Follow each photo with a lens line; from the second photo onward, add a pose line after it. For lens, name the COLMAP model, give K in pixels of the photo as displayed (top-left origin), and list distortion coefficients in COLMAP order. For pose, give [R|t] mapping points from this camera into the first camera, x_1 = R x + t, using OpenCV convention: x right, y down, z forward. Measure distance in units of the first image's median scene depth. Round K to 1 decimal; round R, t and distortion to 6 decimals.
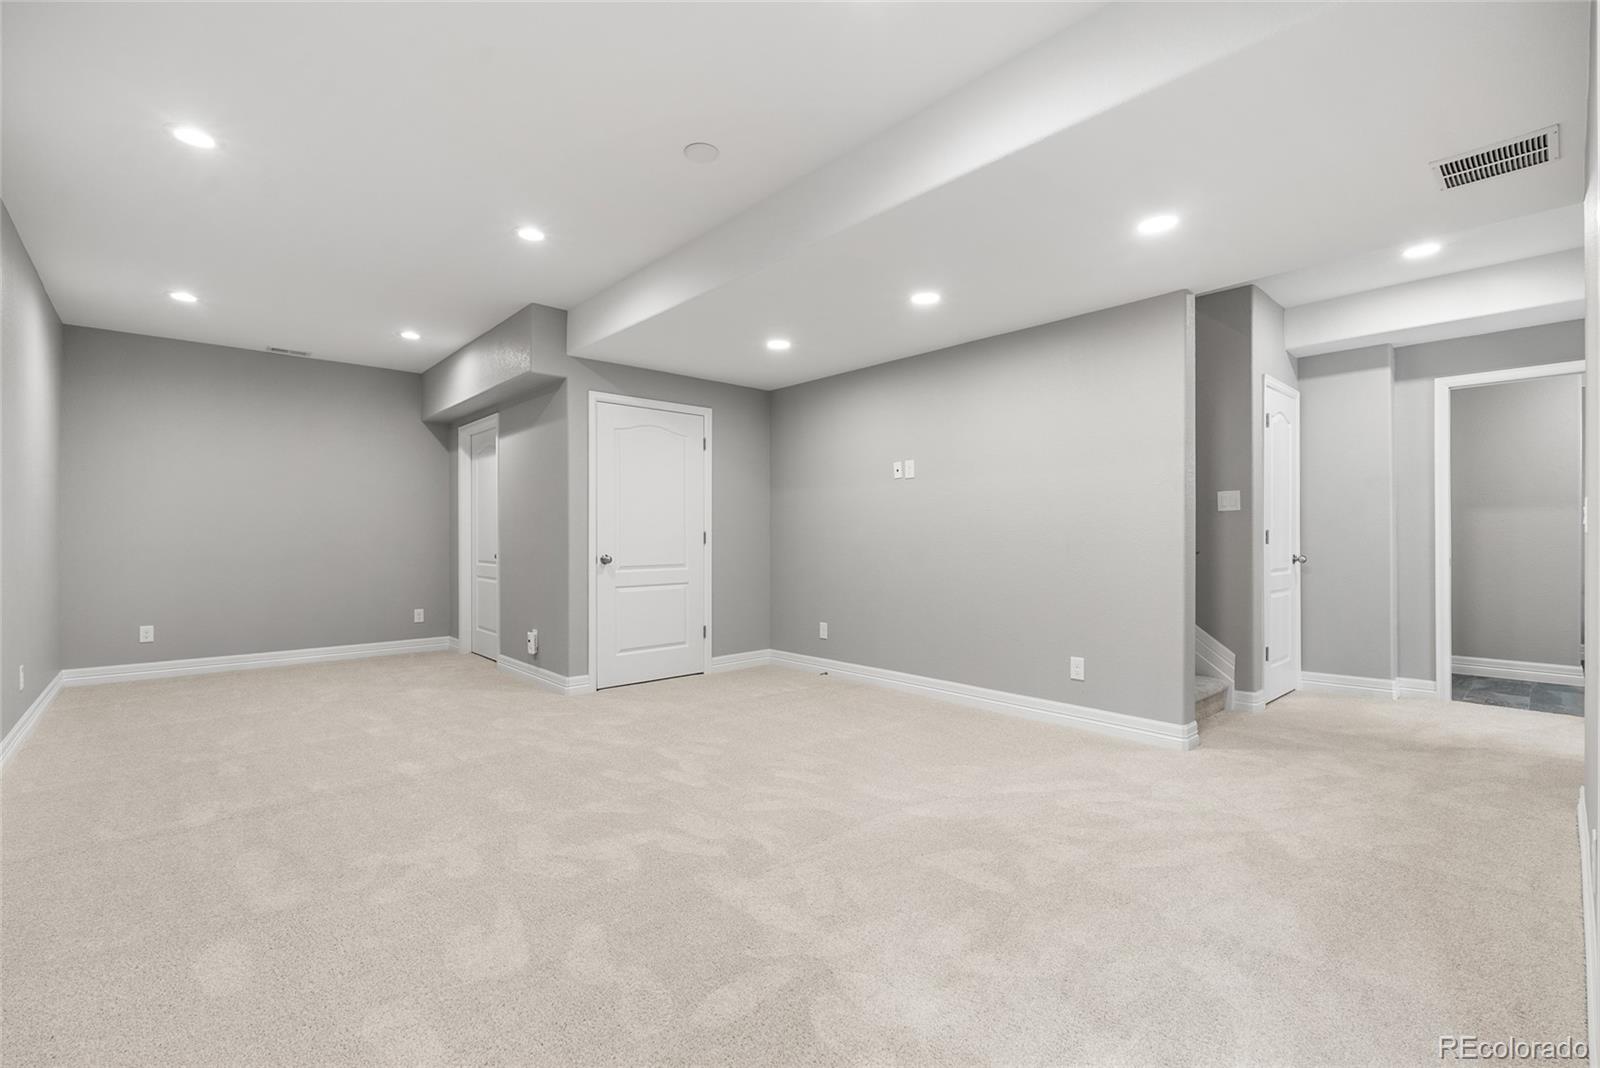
lens RADIAL K [[708.9, 0, 800.0], [0, 708.9, 534.0], [0, 0, 1]] dist [-0.003861, -0.000130]
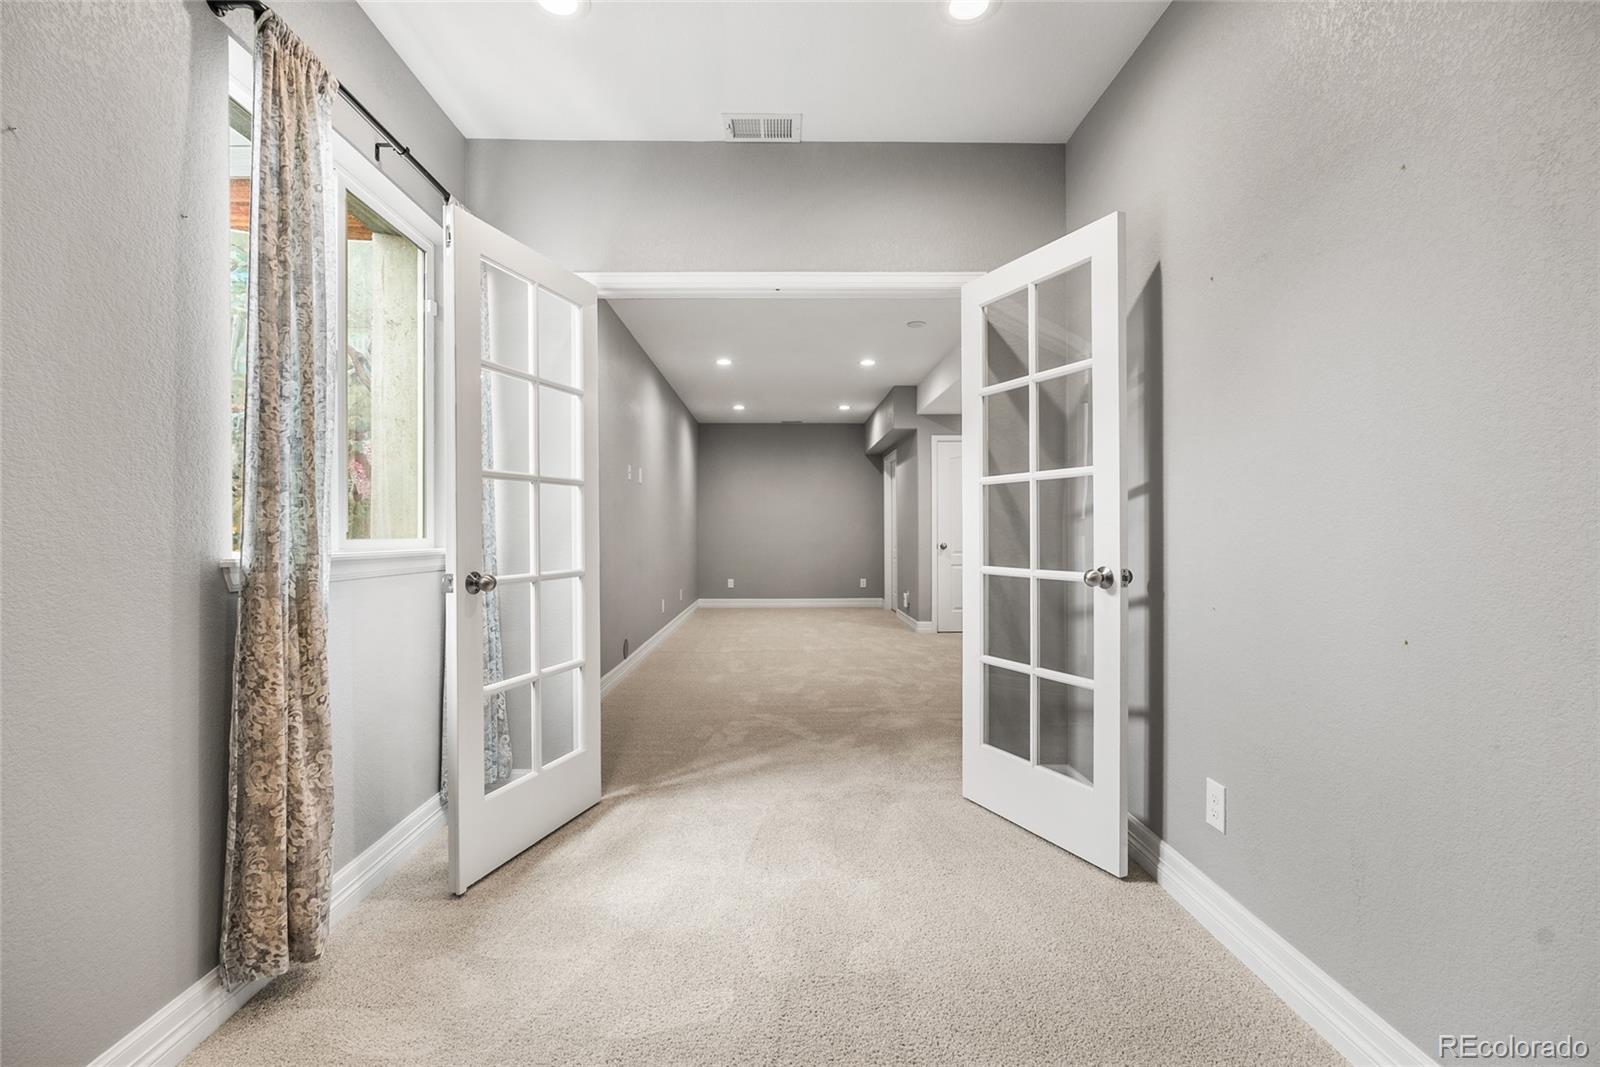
lens RADIAL K [[727.5, 0, 799.8], [0, 727.5, 529.2], [0, 0, 1]] dist [-0.000945, -0.000340]
pose [[0.766718, 0.000776, -0.641983, 0.434573], [-0.000429, 1.000000, 0.000697, -0.001182], [0.641984, -0.000259, 0.766718, -0.340556]]
